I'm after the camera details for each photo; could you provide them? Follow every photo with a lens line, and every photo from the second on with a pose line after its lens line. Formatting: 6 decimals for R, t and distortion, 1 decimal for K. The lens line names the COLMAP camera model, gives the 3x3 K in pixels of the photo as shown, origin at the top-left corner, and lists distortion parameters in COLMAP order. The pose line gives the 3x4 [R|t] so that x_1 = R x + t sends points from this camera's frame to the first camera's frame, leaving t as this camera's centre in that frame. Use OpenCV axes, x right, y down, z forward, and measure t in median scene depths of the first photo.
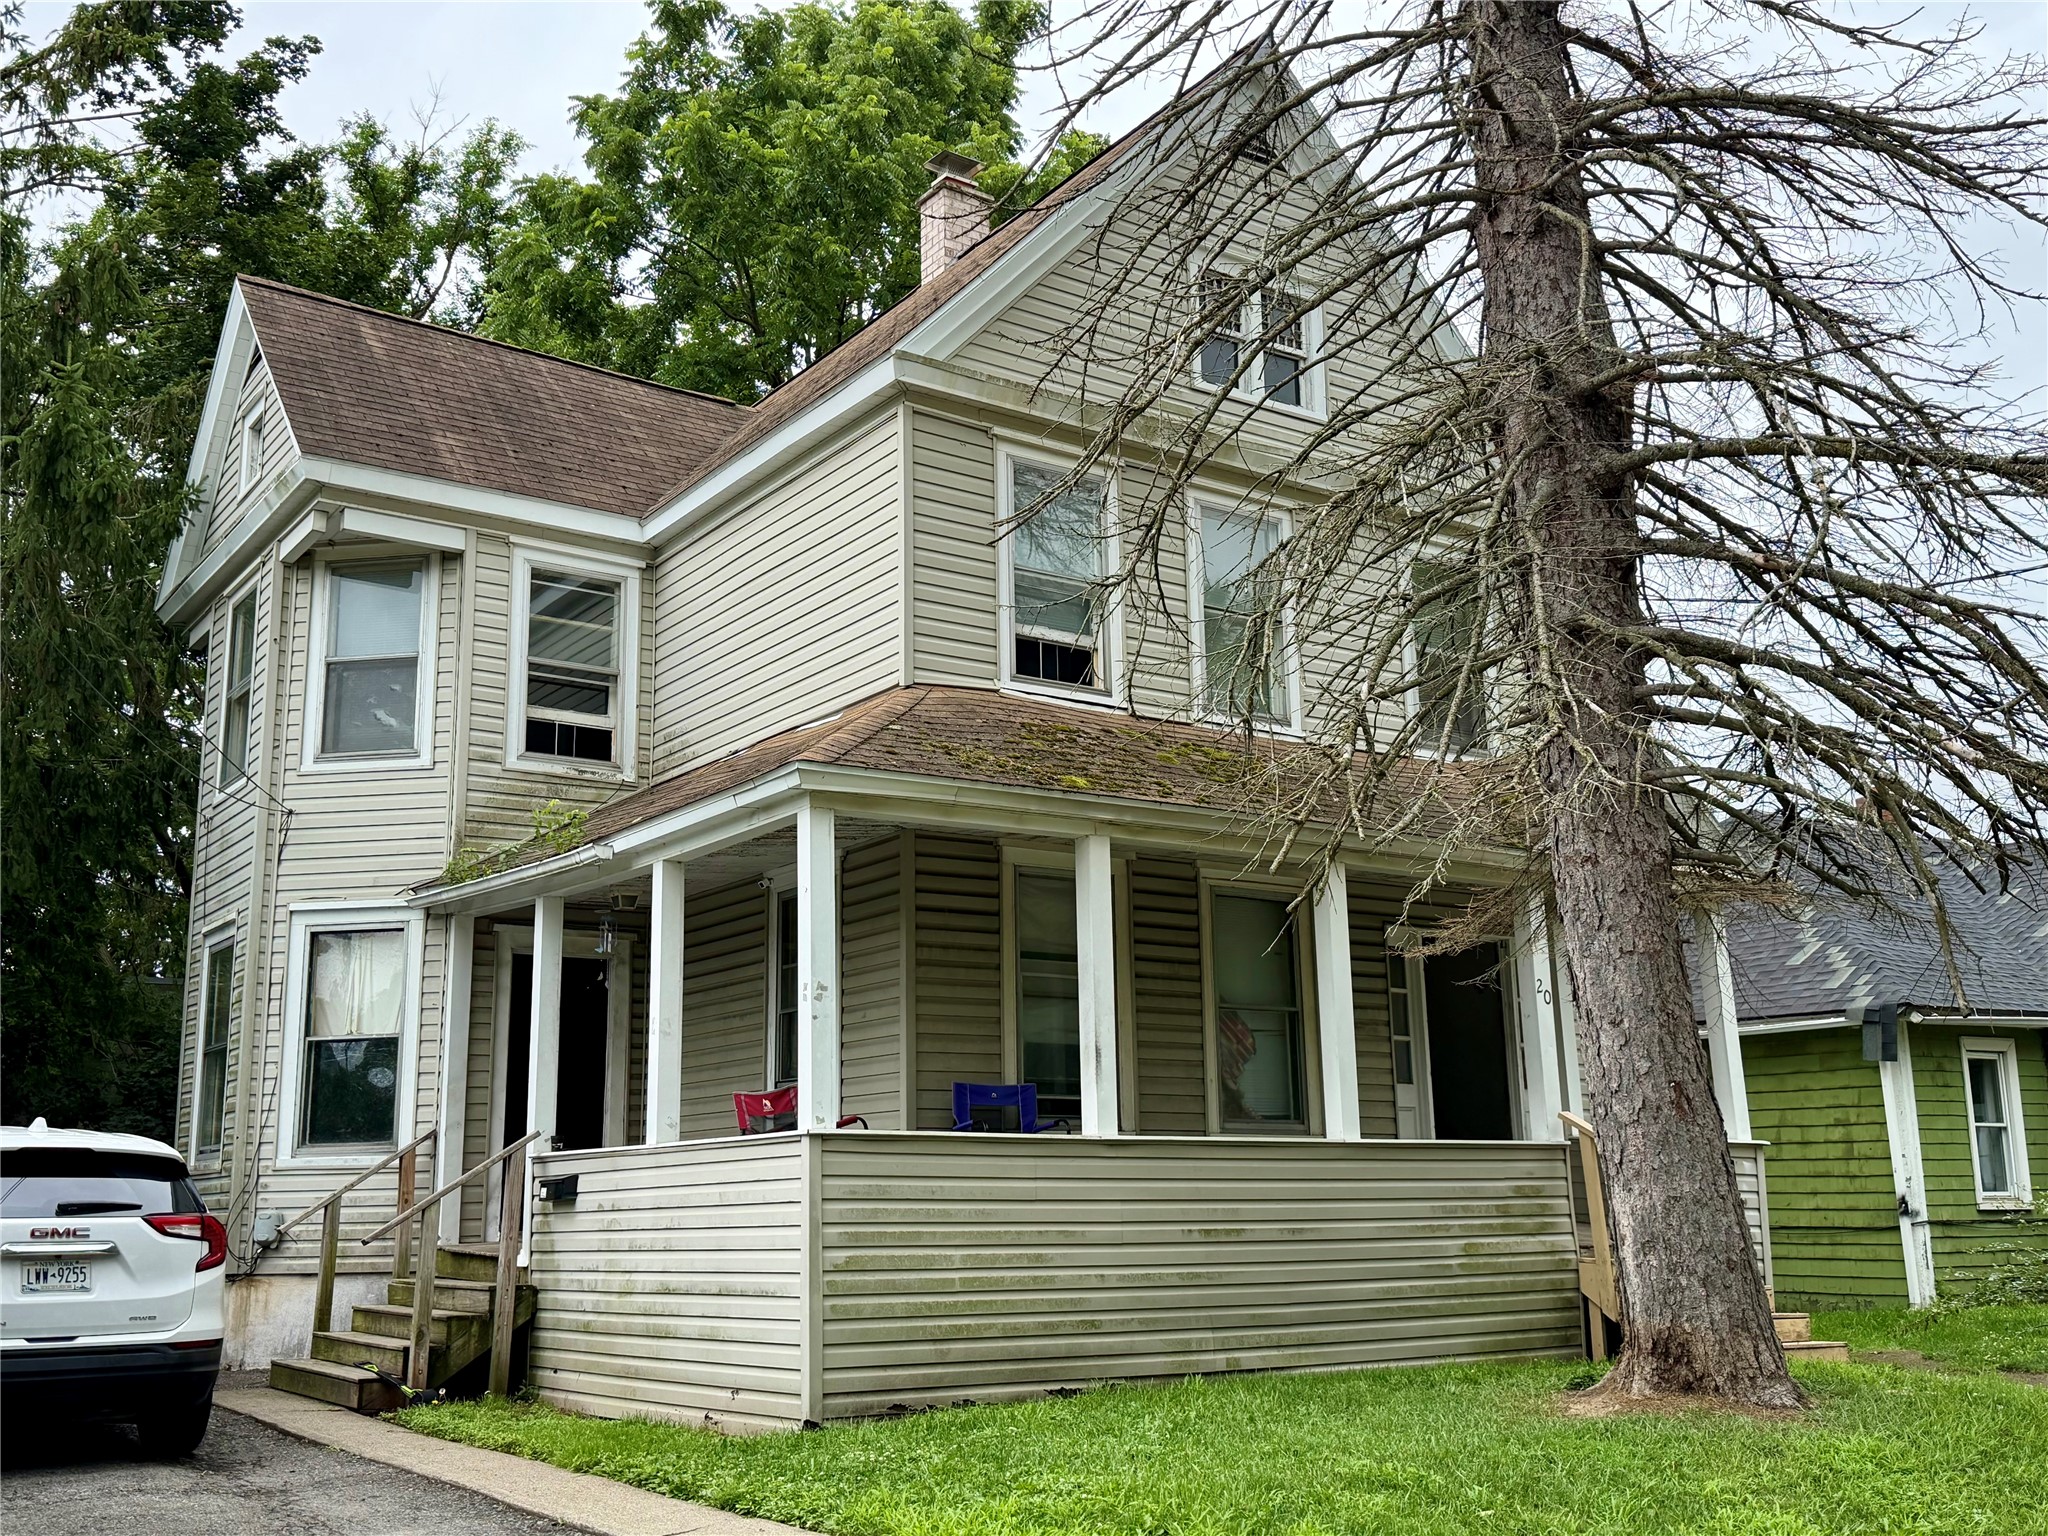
lens RADIAL K [[2039.8, 0, 1024.0], [0, 2039.8, 768.0], [0, 0, 1]] dist [0.197486, -0.392209]
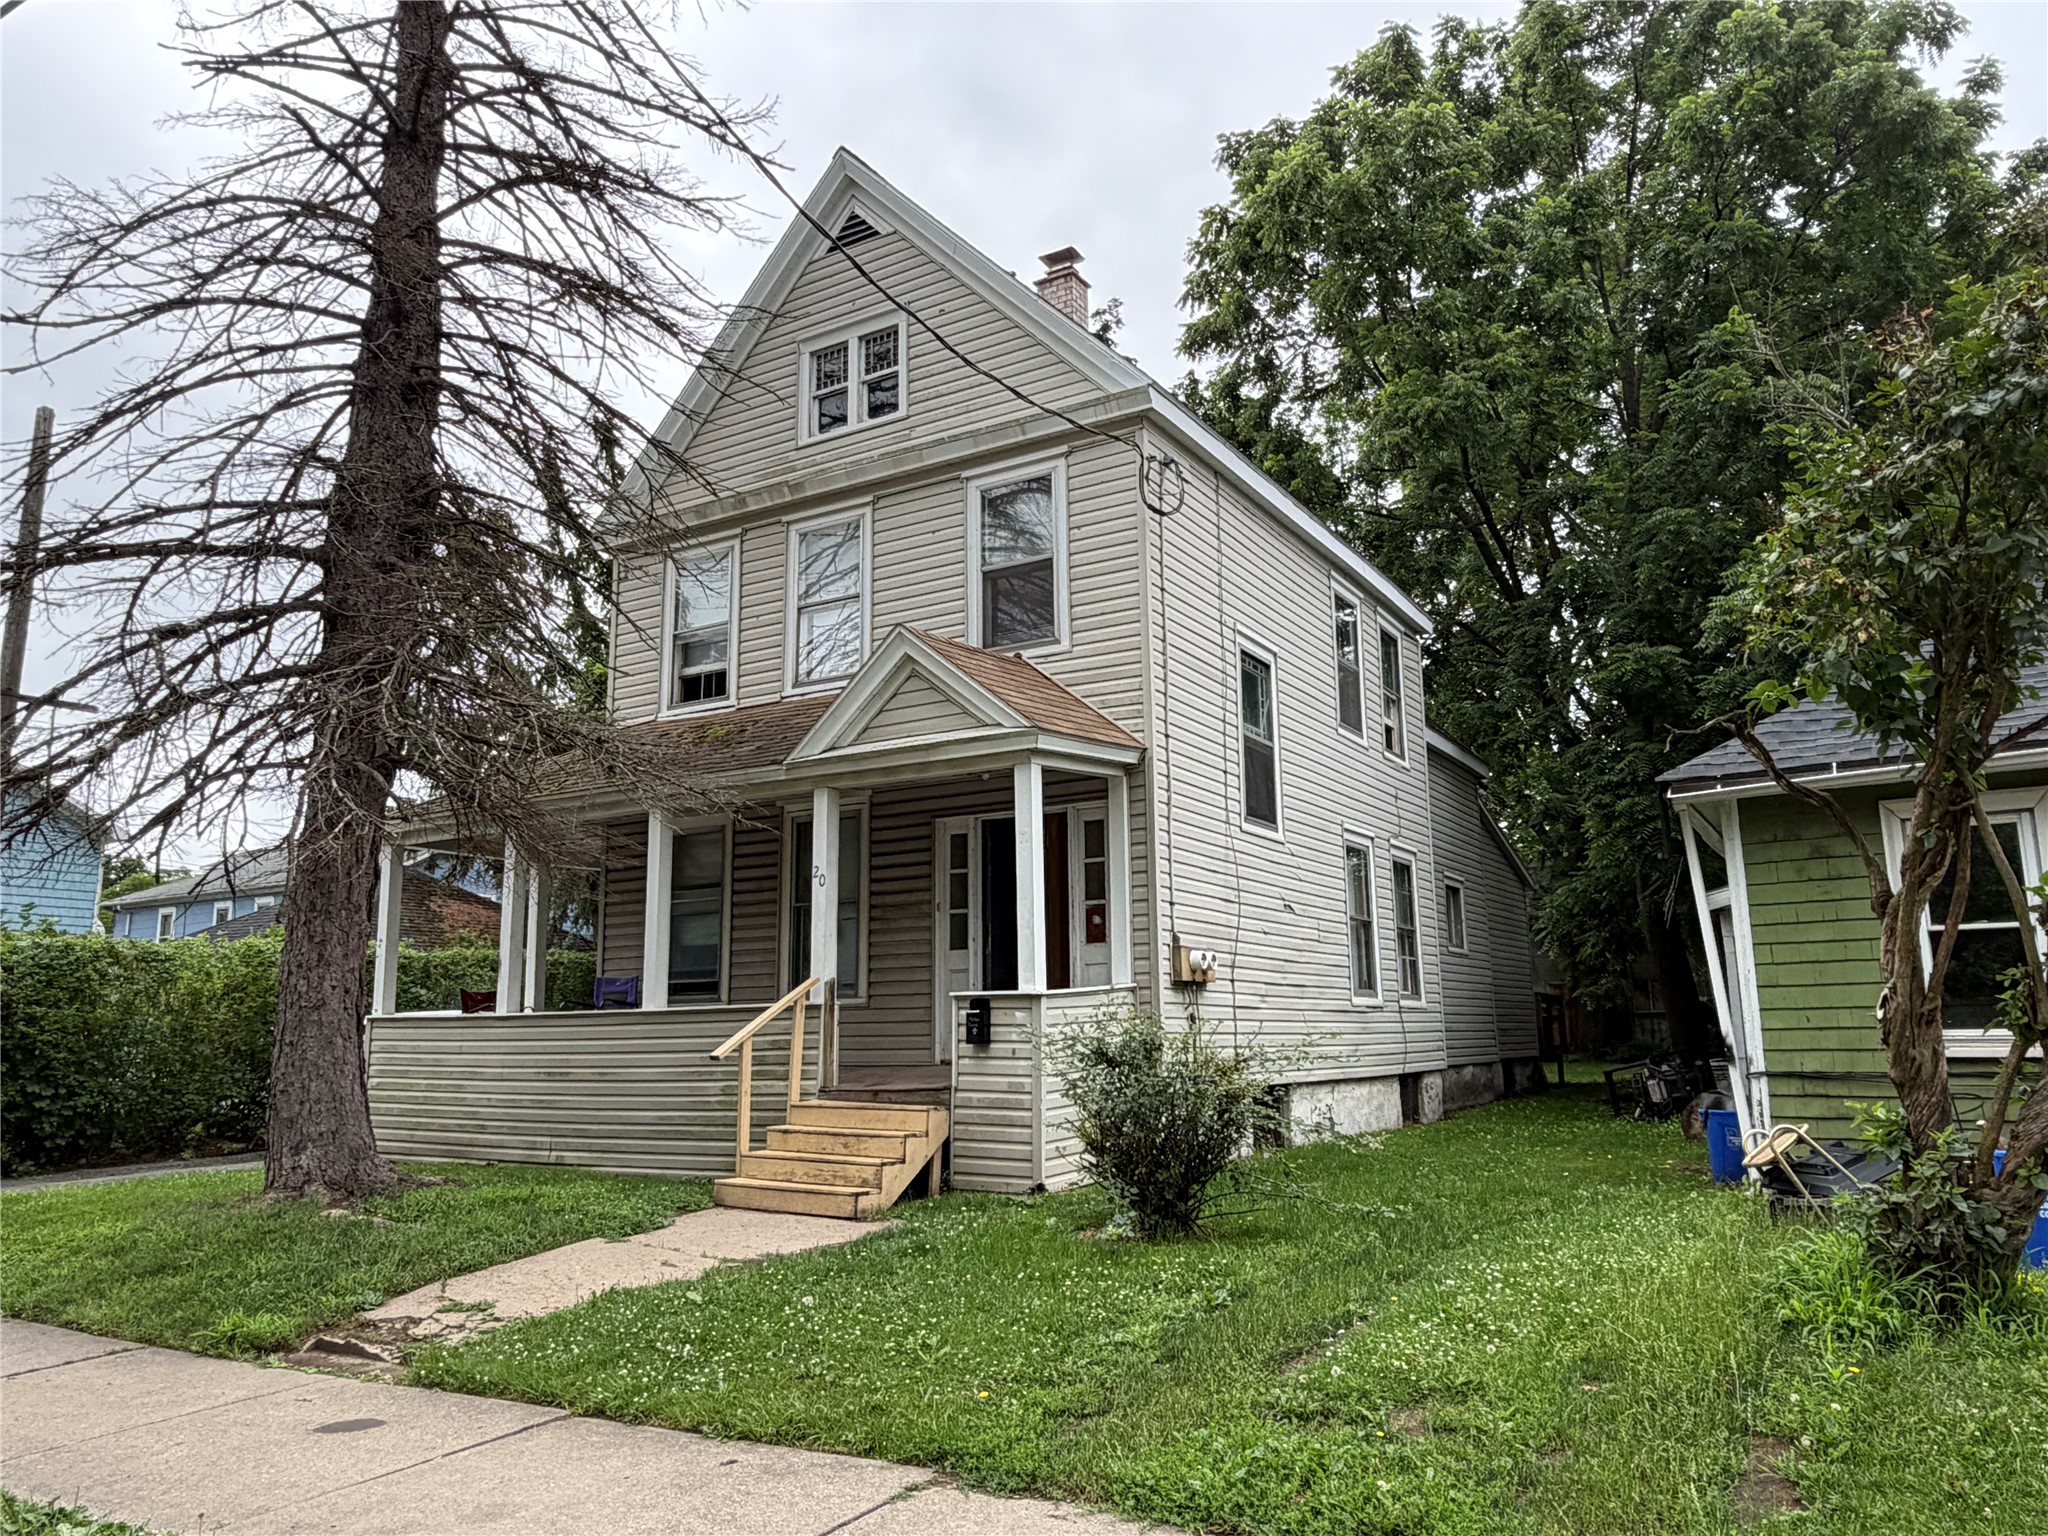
lens RADIAL K [[1445.3, 0, 1024.0], [0, 1445.3, 768.0], [0, 0, 1]] dist [0.005108, 0.004871]
pose [[0.403077, -0.159917, -0.901086, 1.098083], [0.198092, 0.976518, -0.084692, 0.147620], [0.893470, -0.144360, 0.425290, 0.797341]]
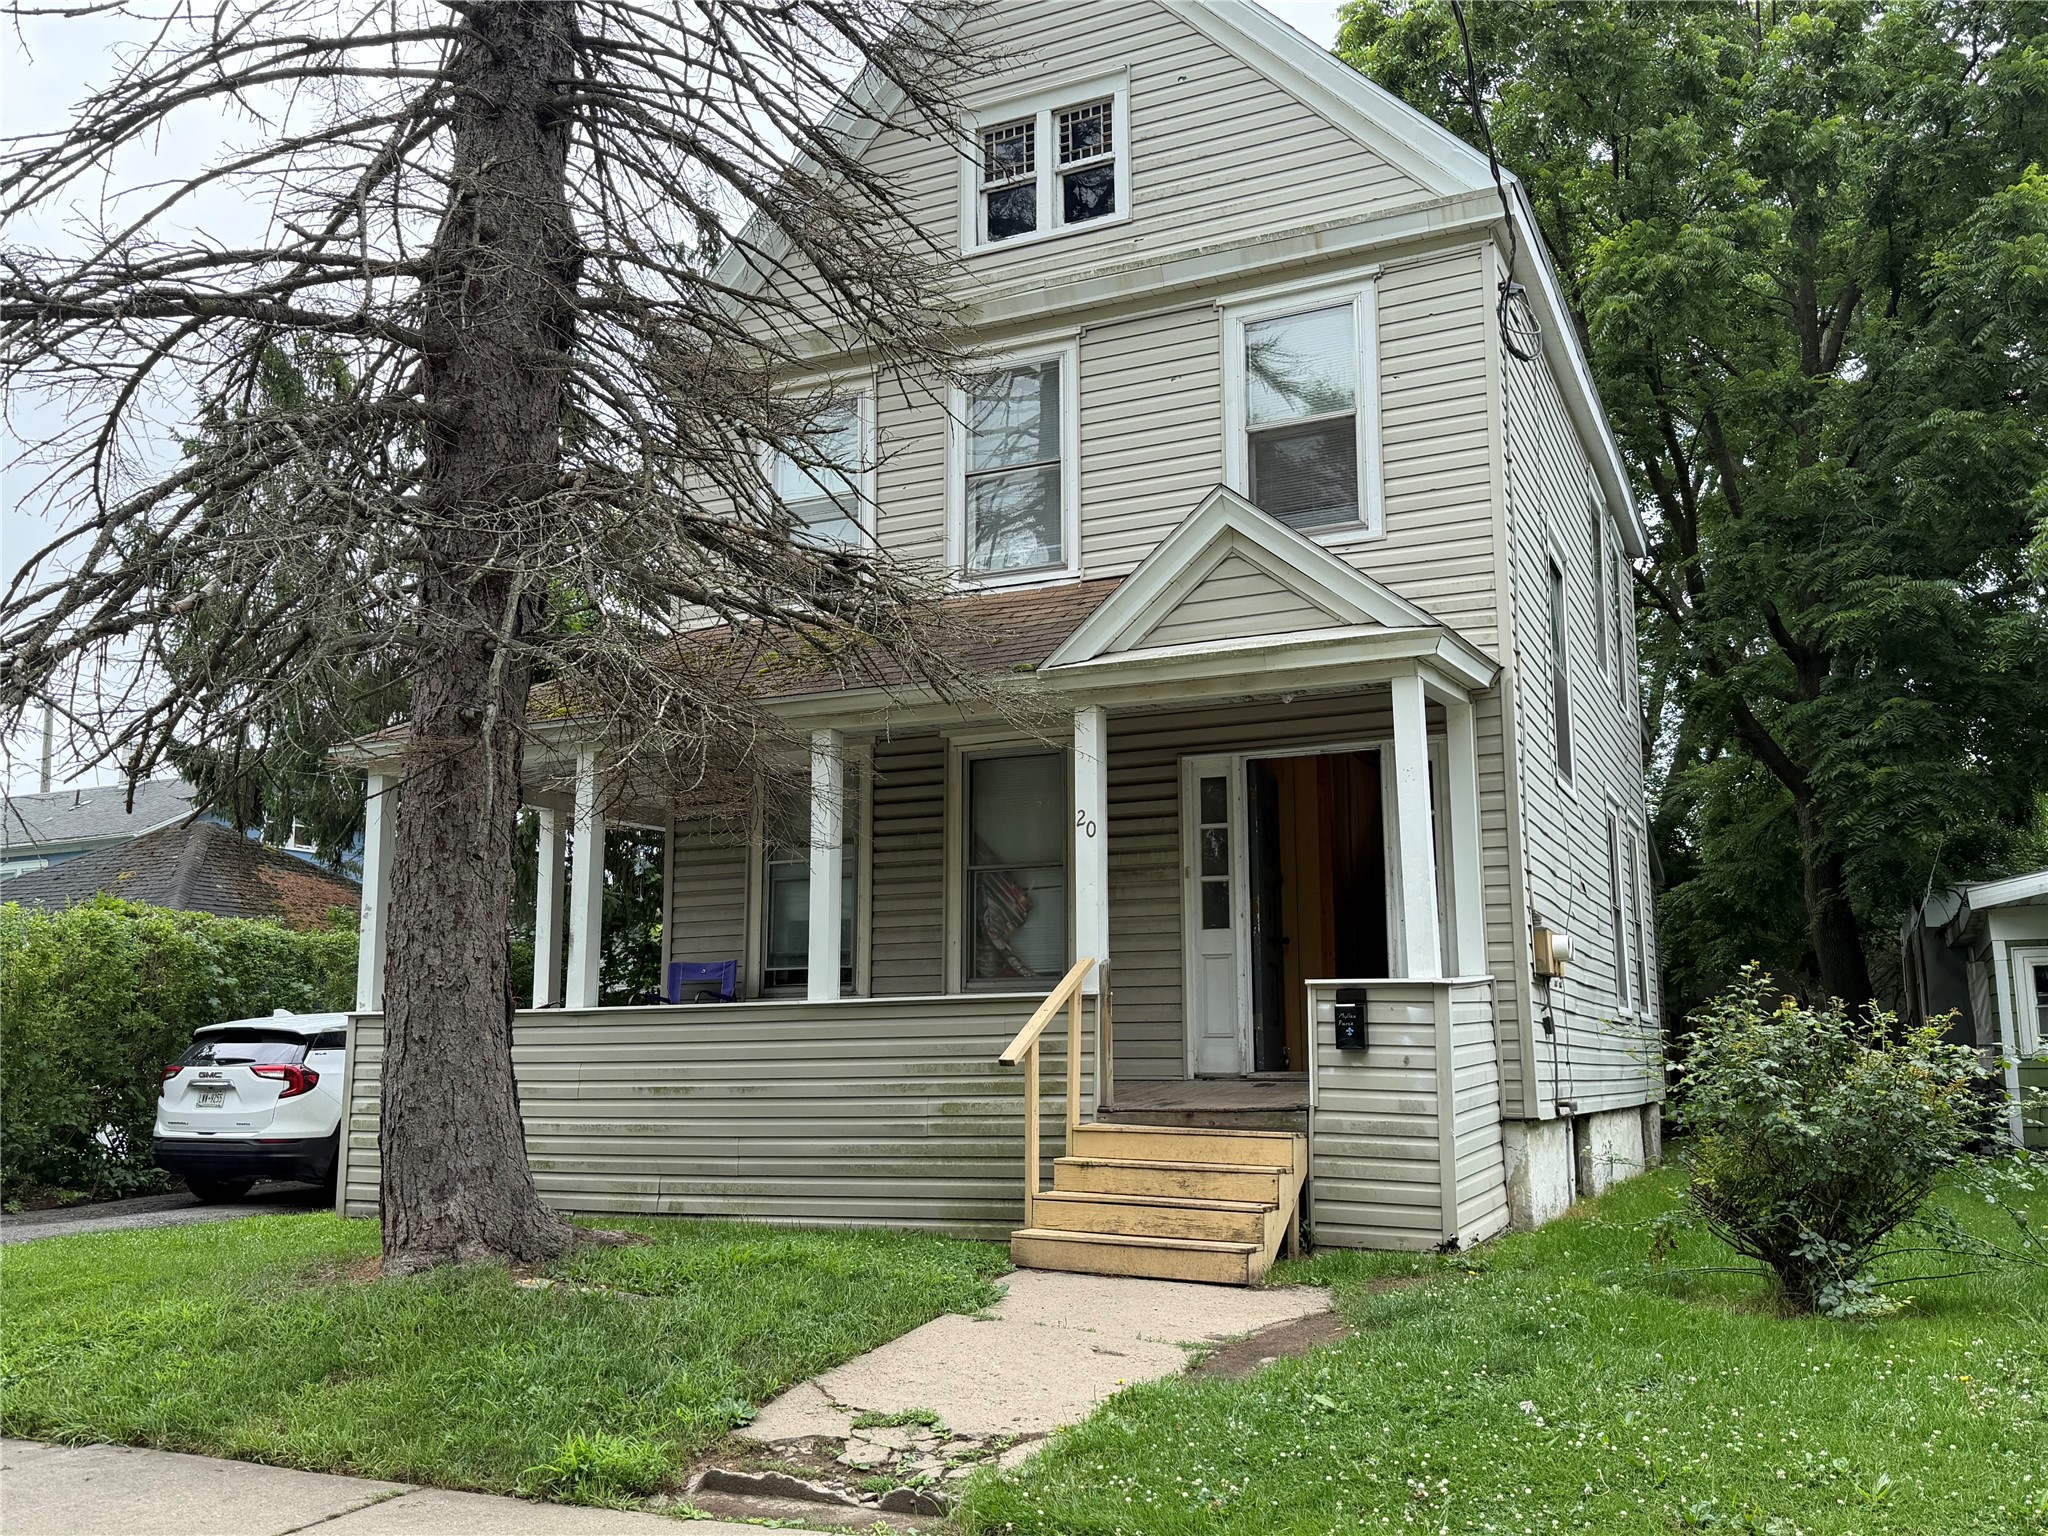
lens RADIAL K [[1729.9, 0, 1027.6], [0, 1729.9, 776.7], [0, 0, 1]] dist [0.173854, -0.301028]
pose [[0.505702, -0.130201, -0.852827, 0.908625], [0.178123, 0.983004, -0.044453, 0.122530], [0.844120, -0.129428, 0.520299, 0.625409]]
